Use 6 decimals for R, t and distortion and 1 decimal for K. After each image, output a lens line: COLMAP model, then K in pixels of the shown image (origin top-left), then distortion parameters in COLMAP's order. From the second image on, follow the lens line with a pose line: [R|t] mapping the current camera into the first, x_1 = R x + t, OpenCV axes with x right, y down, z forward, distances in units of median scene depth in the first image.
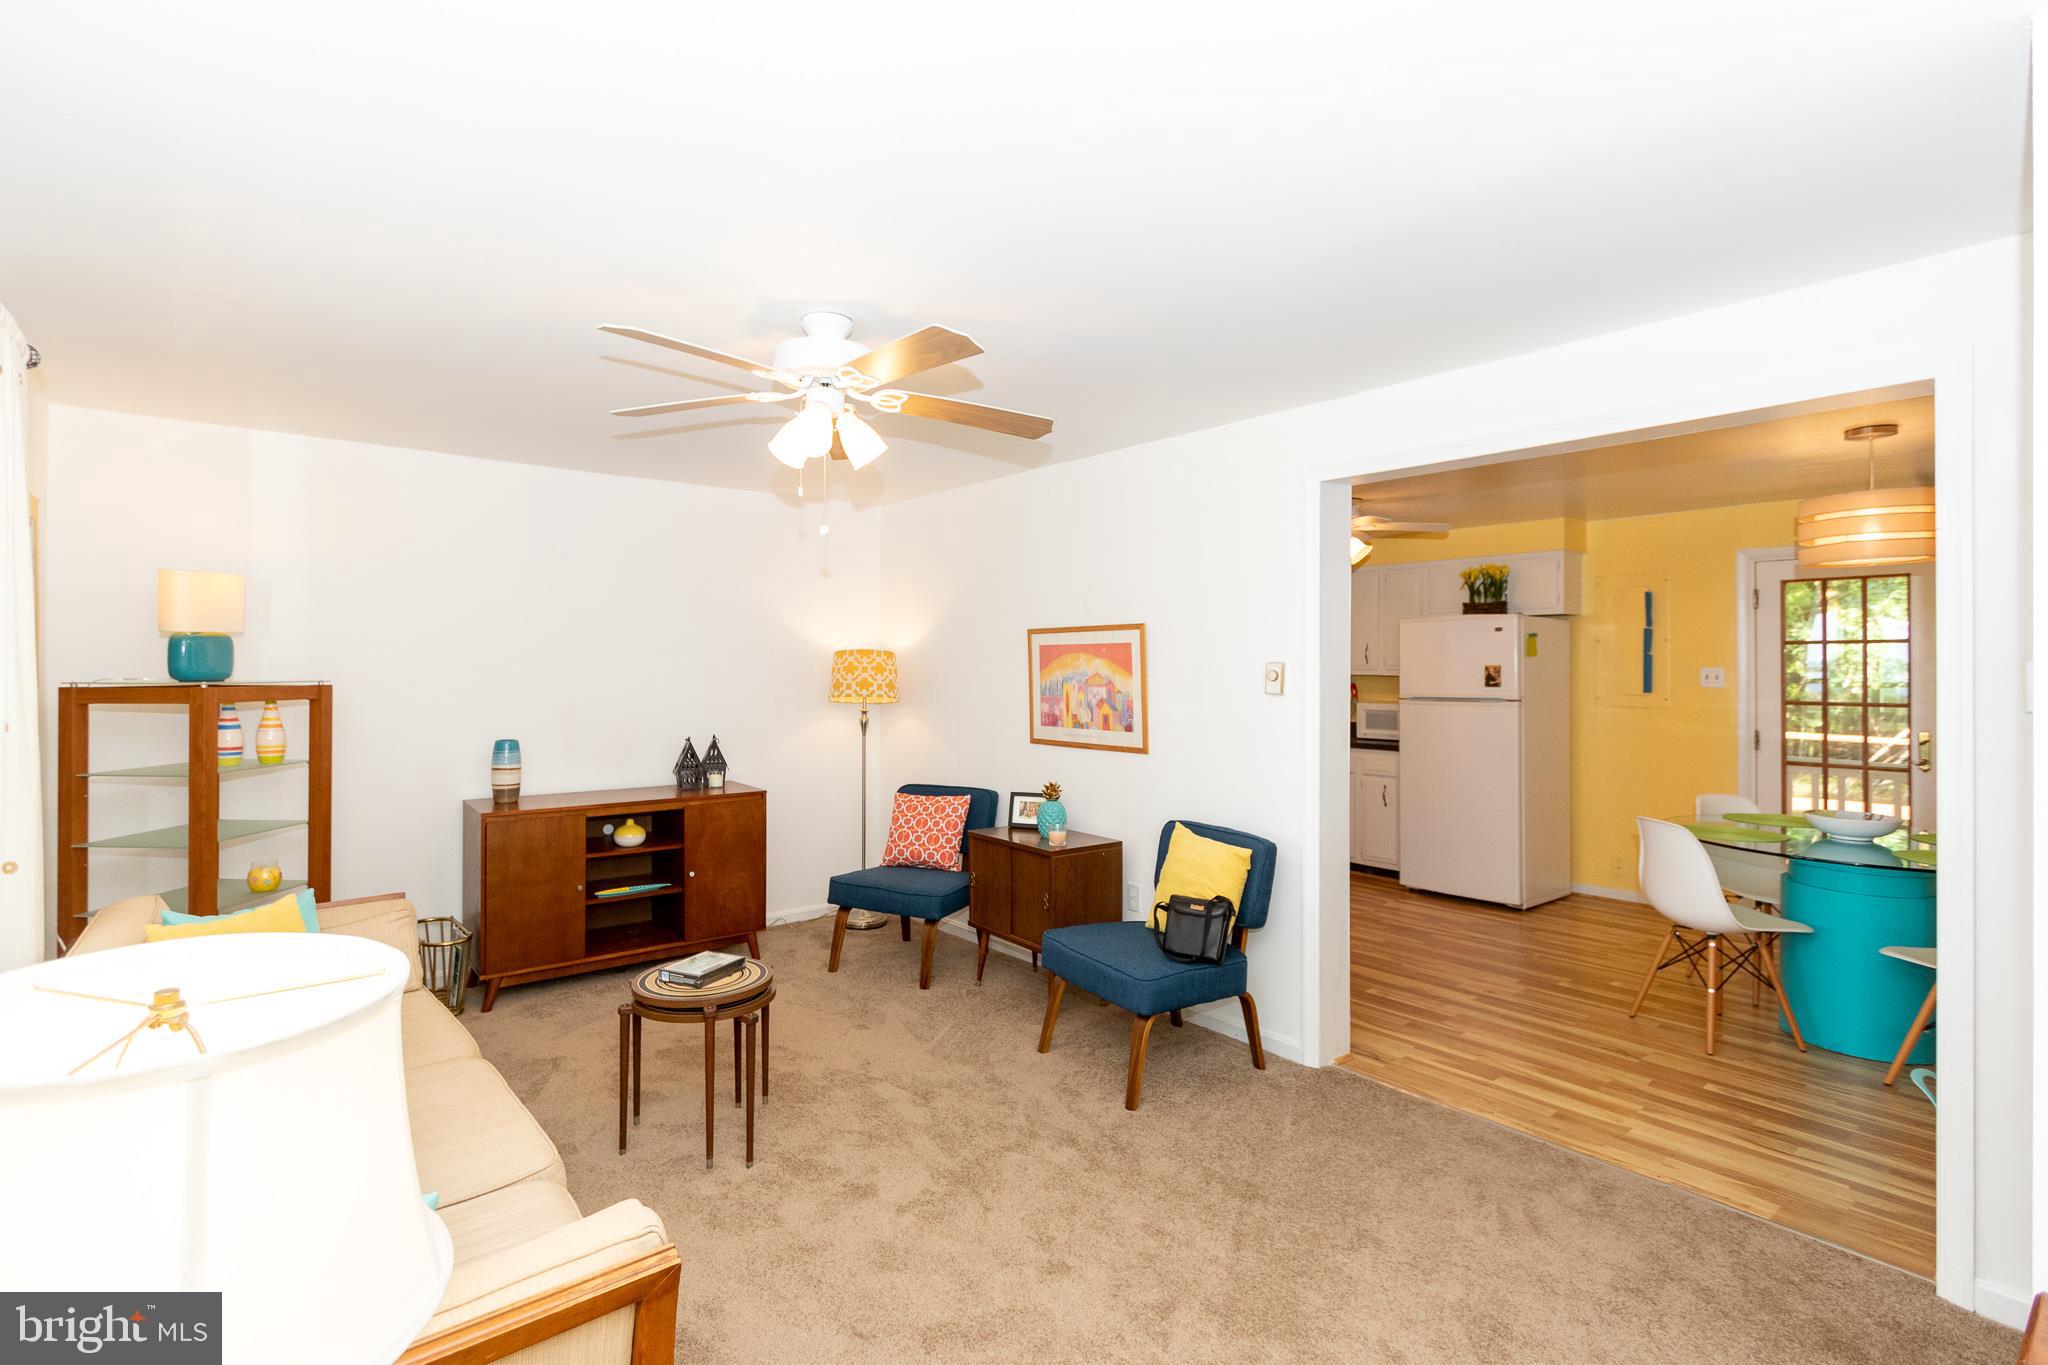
lens RADIAL K [[934.2, 0, 1001.7], [0, 934.2, 669.5], [0, 0, 1]] dist [0.001336, -0.000248]
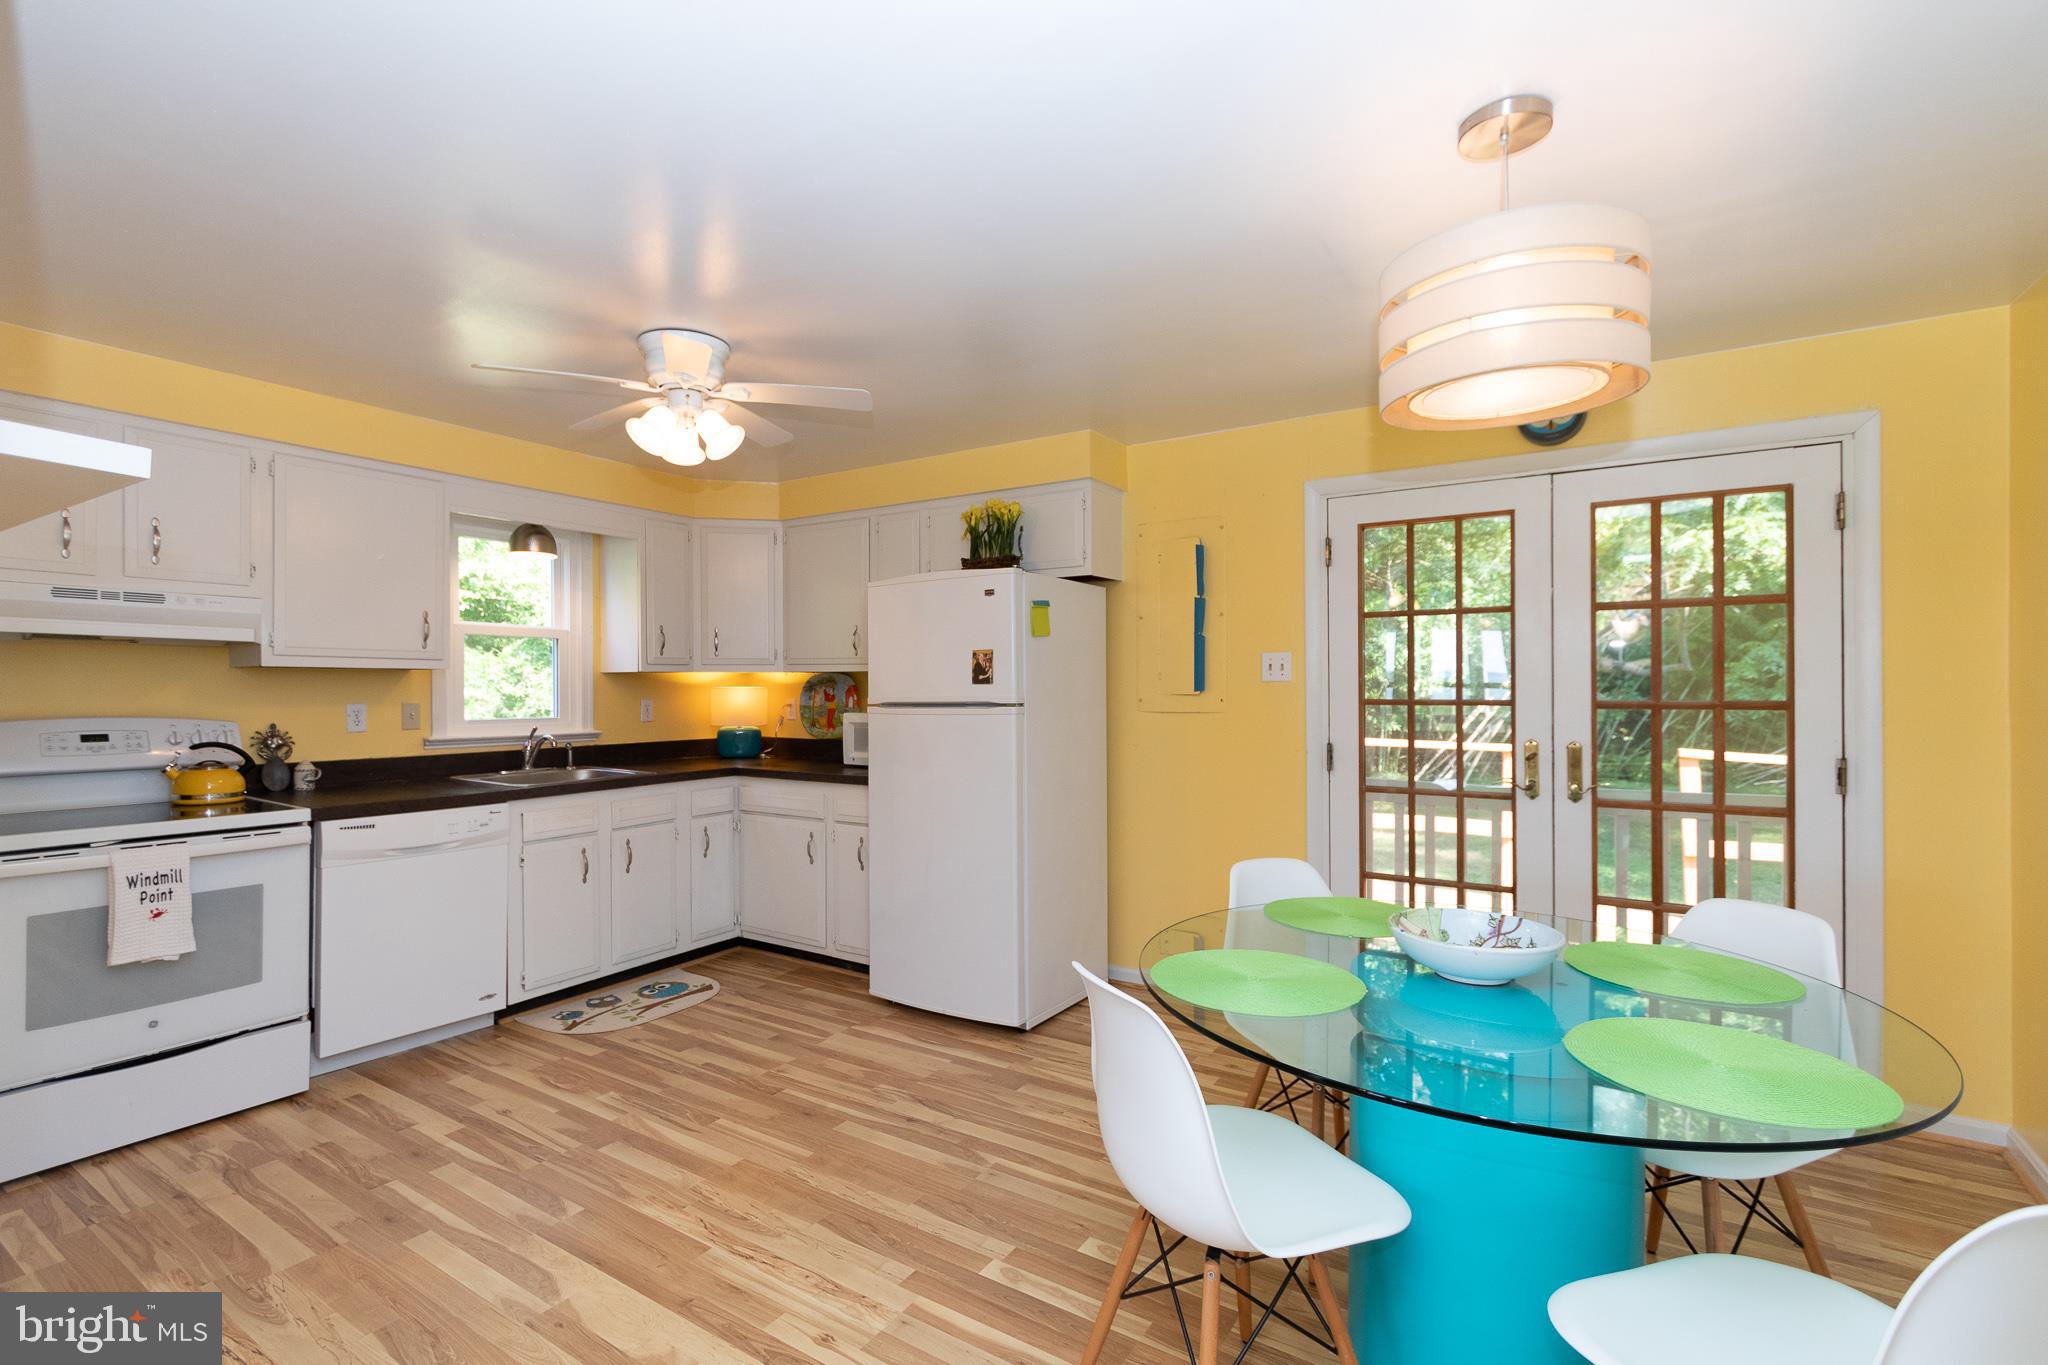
lens RADIAL K [[914.9, 0, 1000.7], [0, 914.9, 690.6], [0, 0, 1]] dist [-0.001365, -0.000183]
pose [[0.950921, -0.007564, 0.309342, 0.345853], [0.005311, 0.999953, 0.008124, 0.018403], [-0.309389, -0.006082, 0.950916, 0.406984]]
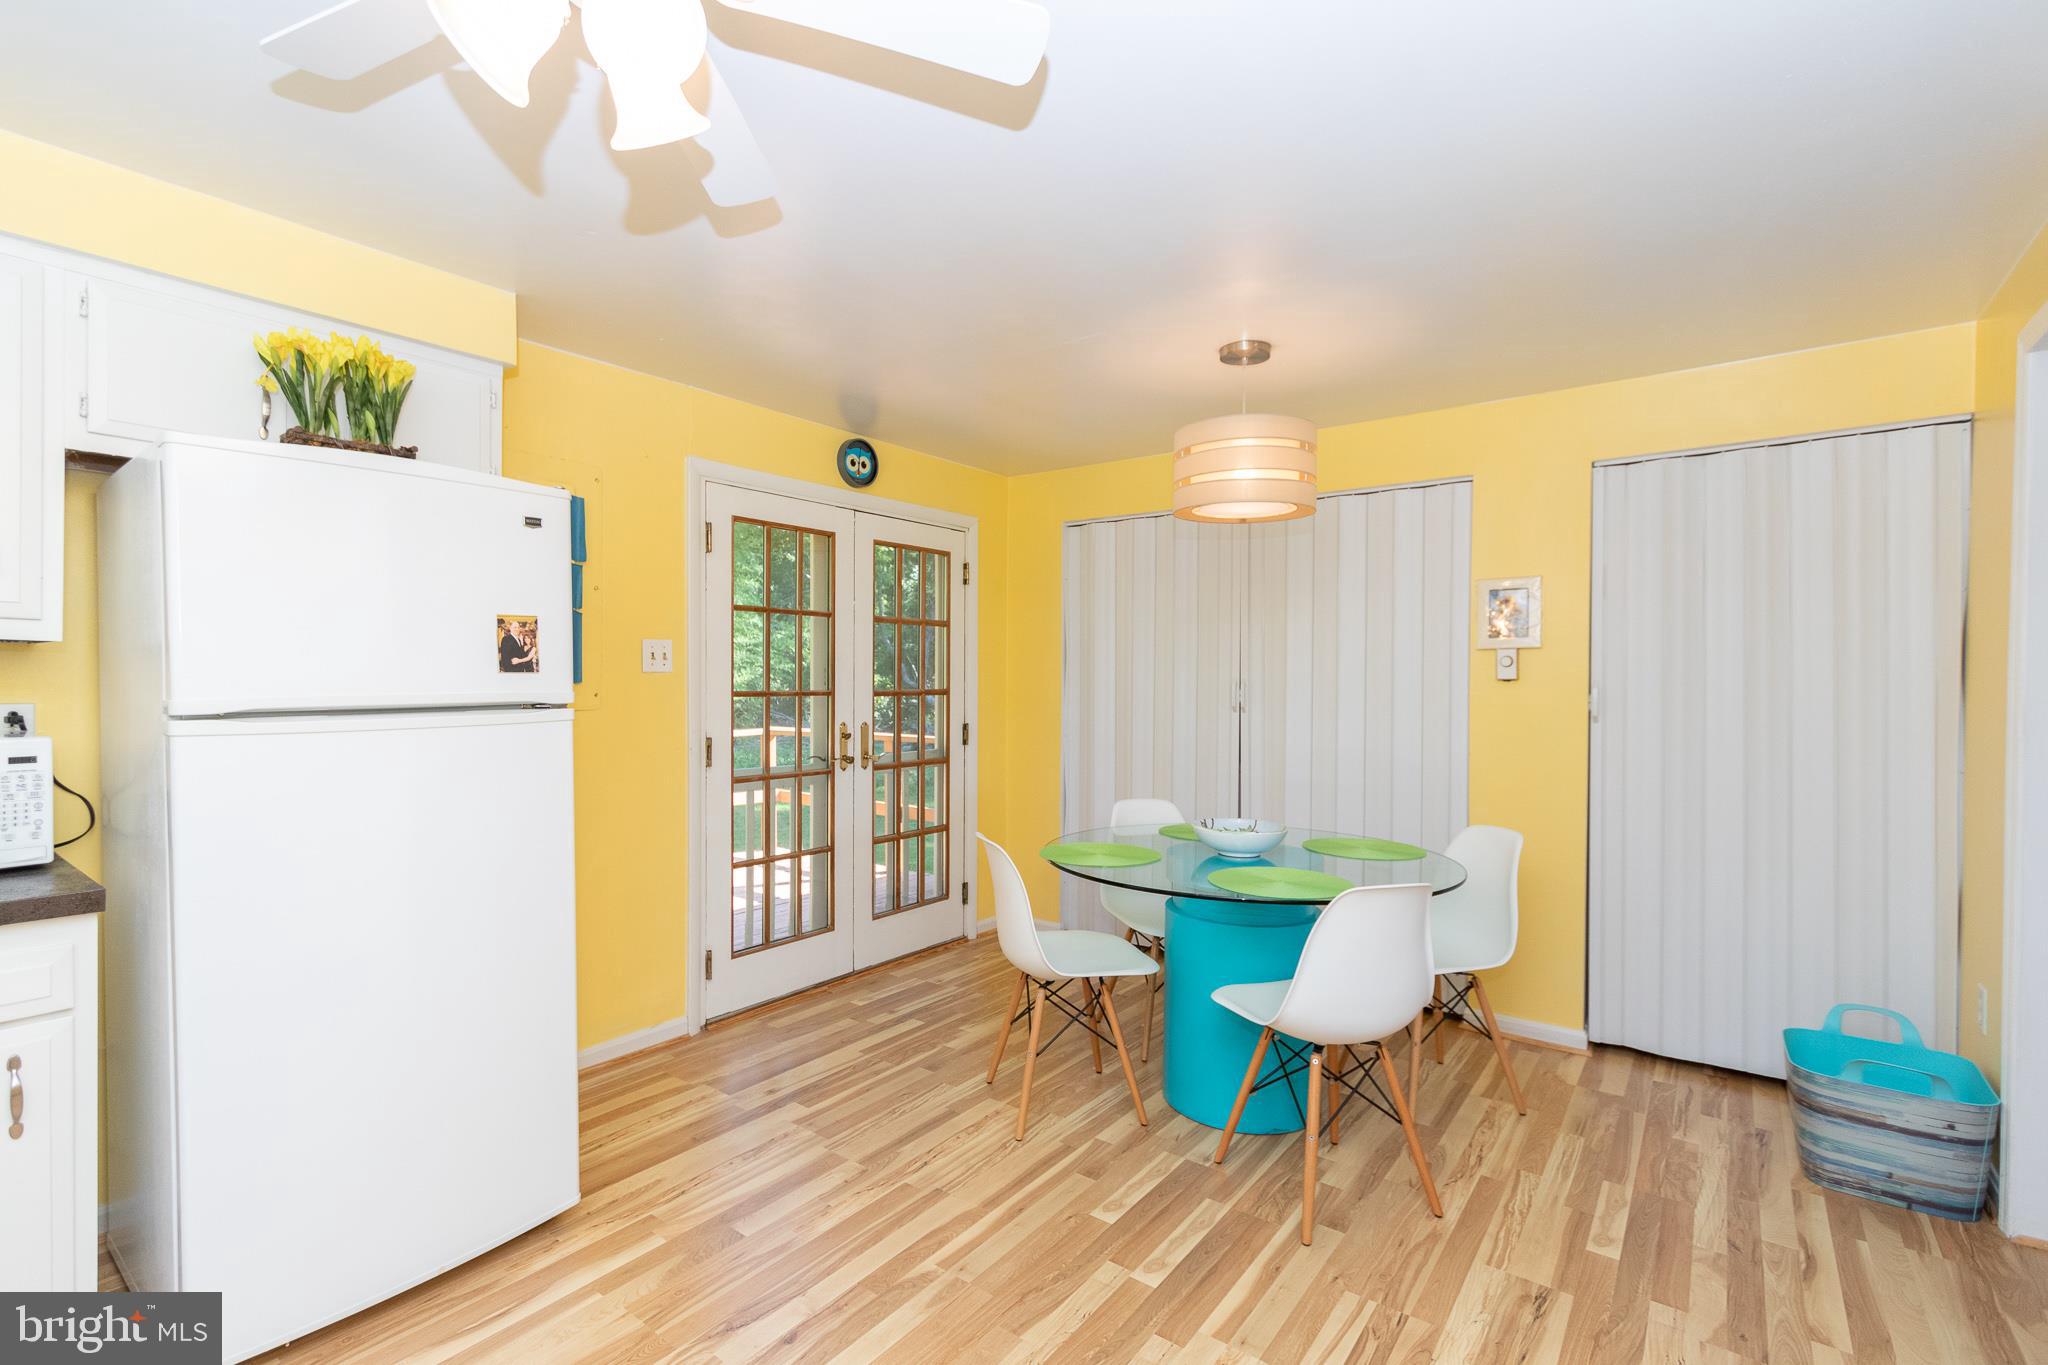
lens RADIAL K [[920.1, 0, 999.9], [0, 920.1, 683.3], [0, 0, 1]] dist [-0.000044, 0.000316]
pose [[-0.214376, -0.010315, 0.976697, 0.118199], [-0.006129, 0.999939, 0.009216, 0.018702], [-0.976732, -0.004011, -0.214426, 0.890639]]
